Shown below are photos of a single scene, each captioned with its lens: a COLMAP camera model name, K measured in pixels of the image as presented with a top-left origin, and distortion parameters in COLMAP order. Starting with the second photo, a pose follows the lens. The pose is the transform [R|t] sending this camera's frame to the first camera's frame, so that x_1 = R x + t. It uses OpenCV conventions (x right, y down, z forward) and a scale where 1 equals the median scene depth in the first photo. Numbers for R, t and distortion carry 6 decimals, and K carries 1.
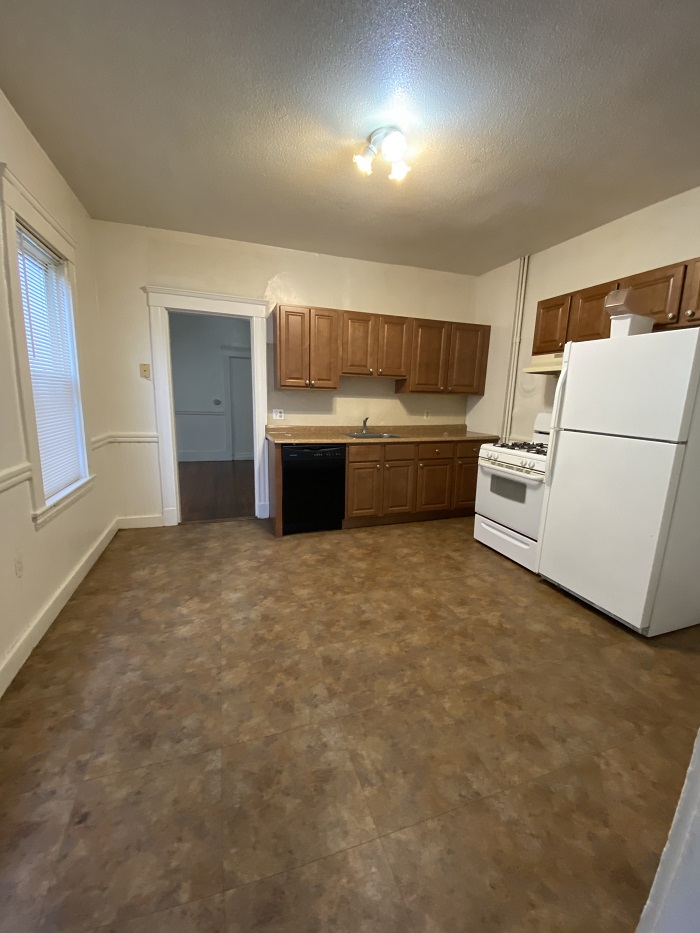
lens RADIAL K [[376.5, 0, 350.0], [0, 376.5, 466.5], [0, 0, 1]] dist [0.028417, -0.026440]
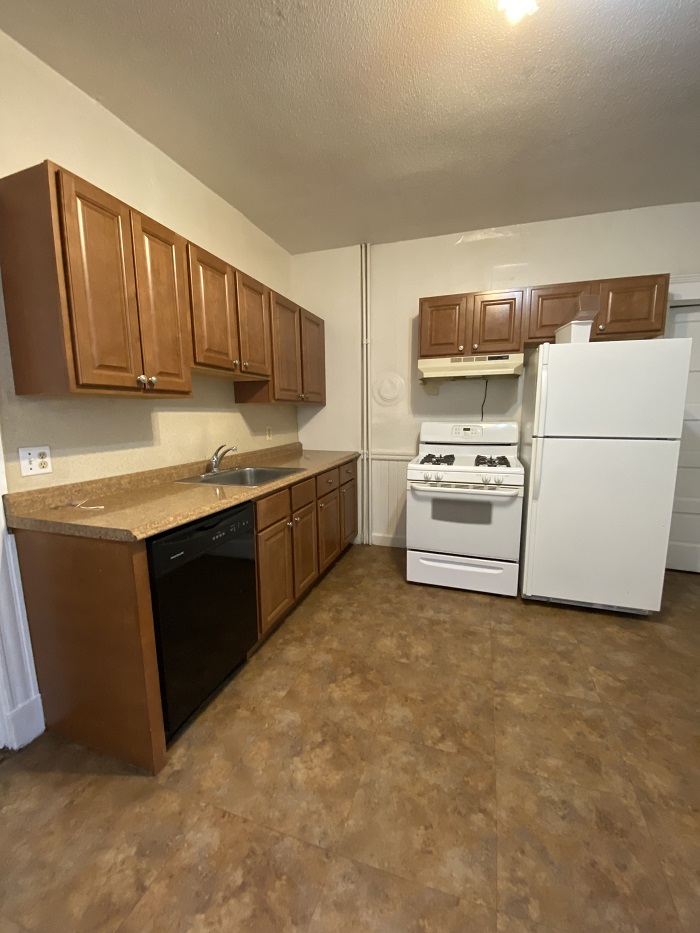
lens RADIAL K [[376.5, 0, 350.0], [0, 376.5, 466.5], [0, 0, 1]] dist [0.028417, -0.026440]
pose [[0.604817, -0.144034, 0.783231, -0.367492], [0.168216, 0.984423, 0.051134, -0.121658], [-0.778395, 0.100825, 0.619625, 0.635378]]
